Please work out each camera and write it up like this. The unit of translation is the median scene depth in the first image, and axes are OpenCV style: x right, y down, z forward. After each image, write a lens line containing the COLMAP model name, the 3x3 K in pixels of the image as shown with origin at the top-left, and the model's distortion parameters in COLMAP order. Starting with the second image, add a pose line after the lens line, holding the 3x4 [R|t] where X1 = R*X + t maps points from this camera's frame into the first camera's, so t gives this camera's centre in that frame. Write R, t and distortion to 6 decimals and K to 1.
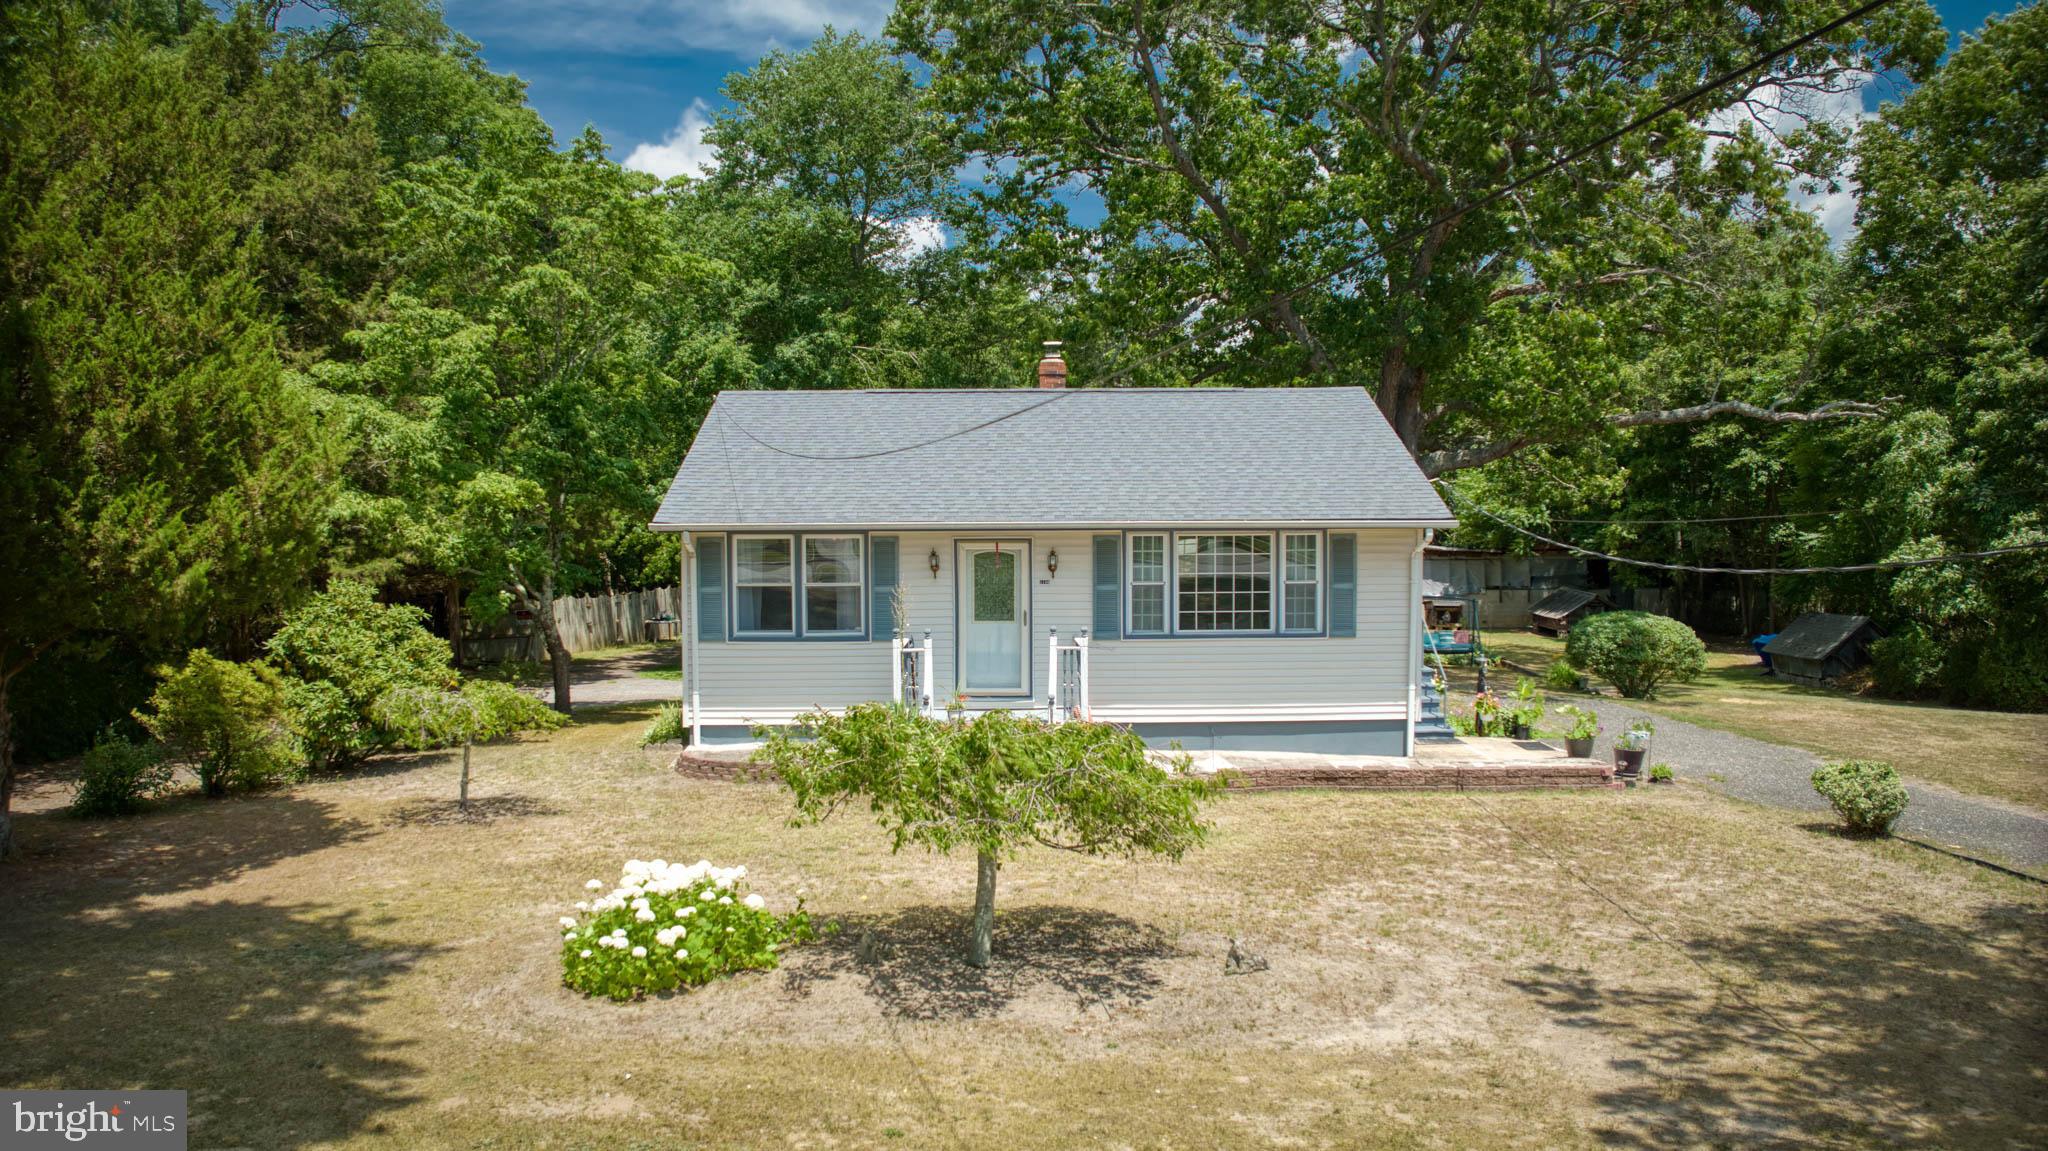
lens RADIAL K [[1446.4, 0, 1024.0], [0, 1446.4, 575.5], [0, 0, 1]] dist [-0.122803, 0.000645]
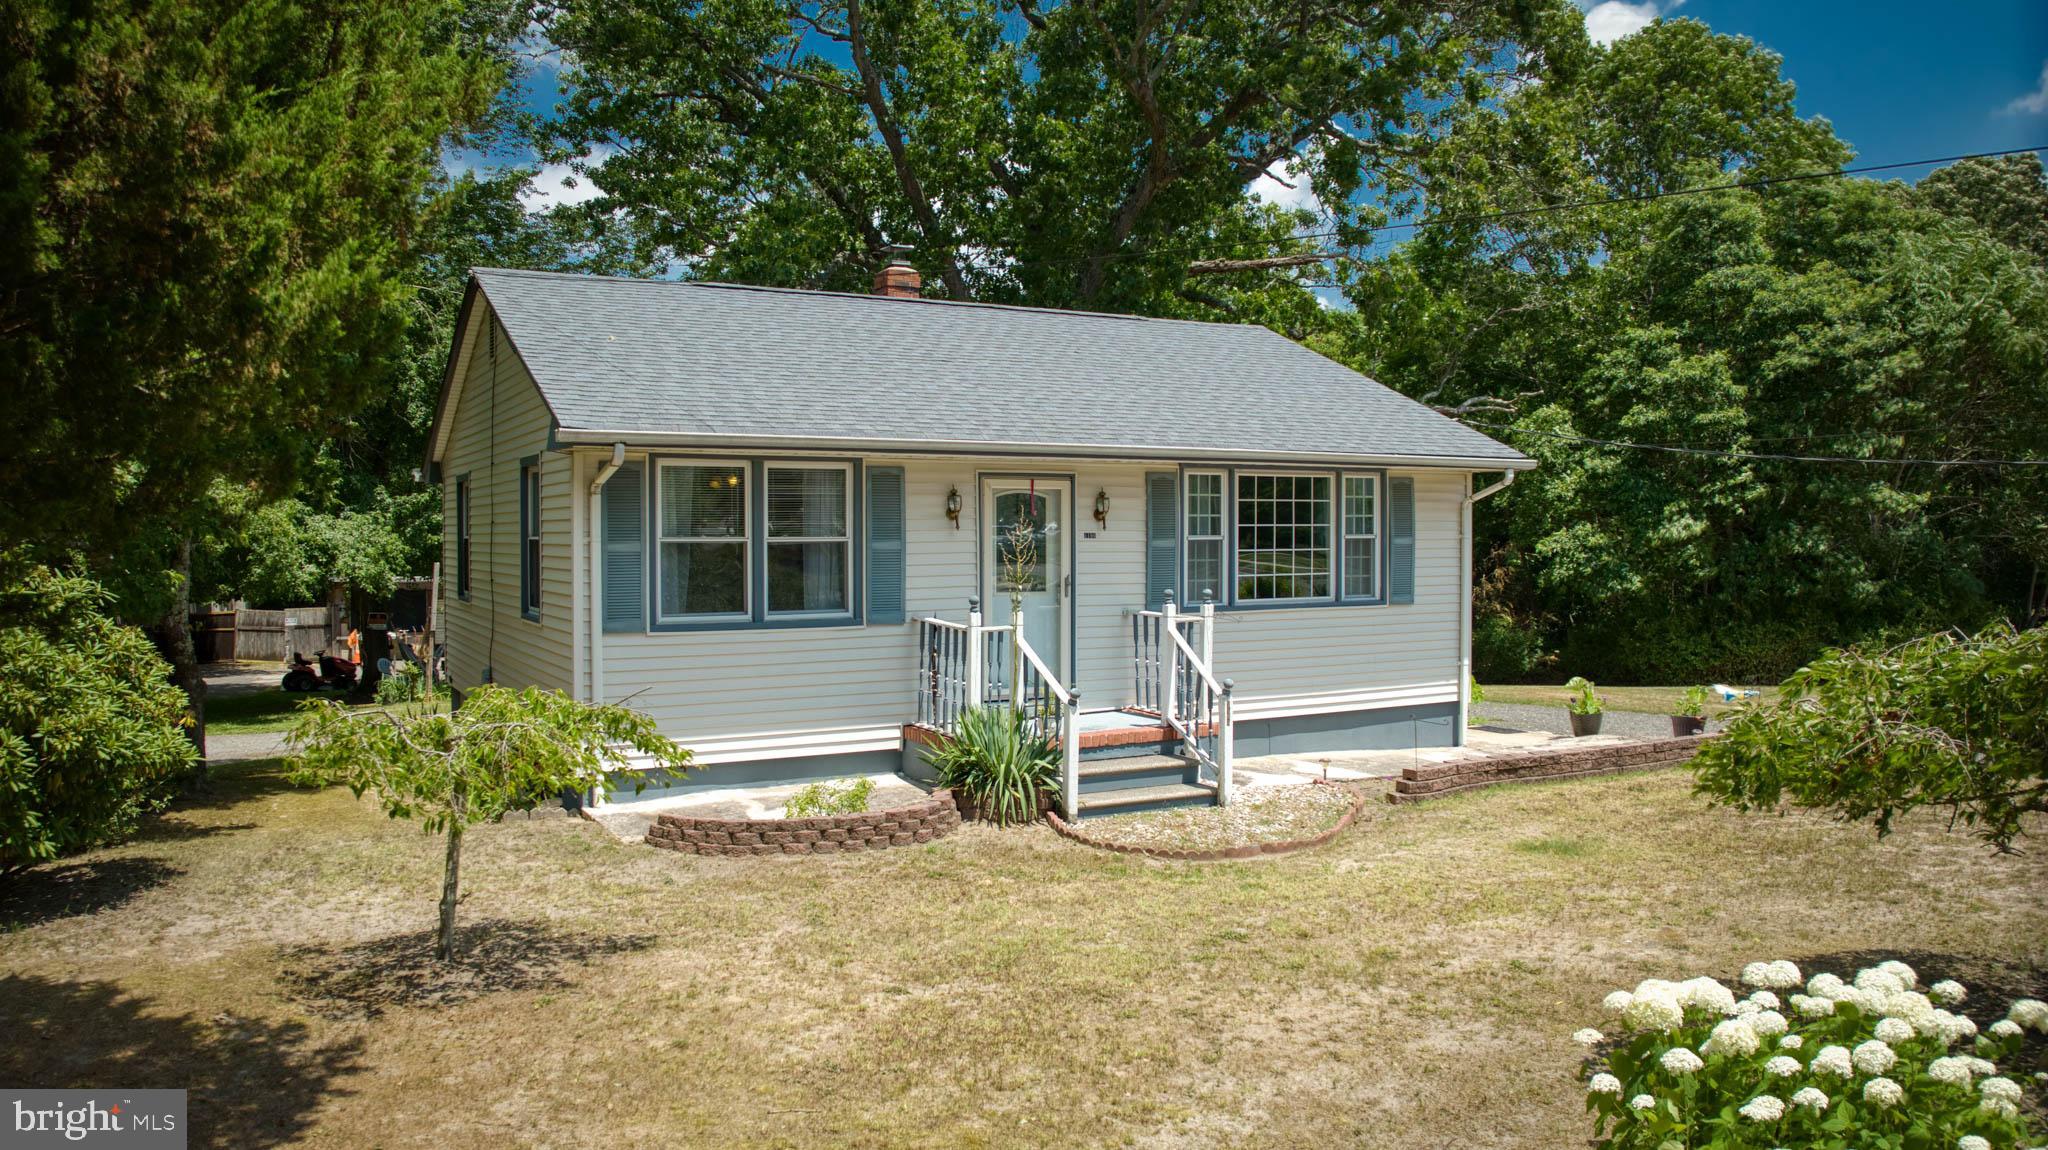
lens RADIAL K [[1446.4, 0, 1024.0], [0, 1446.4, 575.0], [0, 0, 1]] dist [-0.122803, 0.000645]
pose [[0.881532, -0.012483, 0.471959, -0.351966], [0.029072, 0.999189, -0.027874, 0.043040], [-0.471228, 0.038293, 0.881180, 0.385314]]
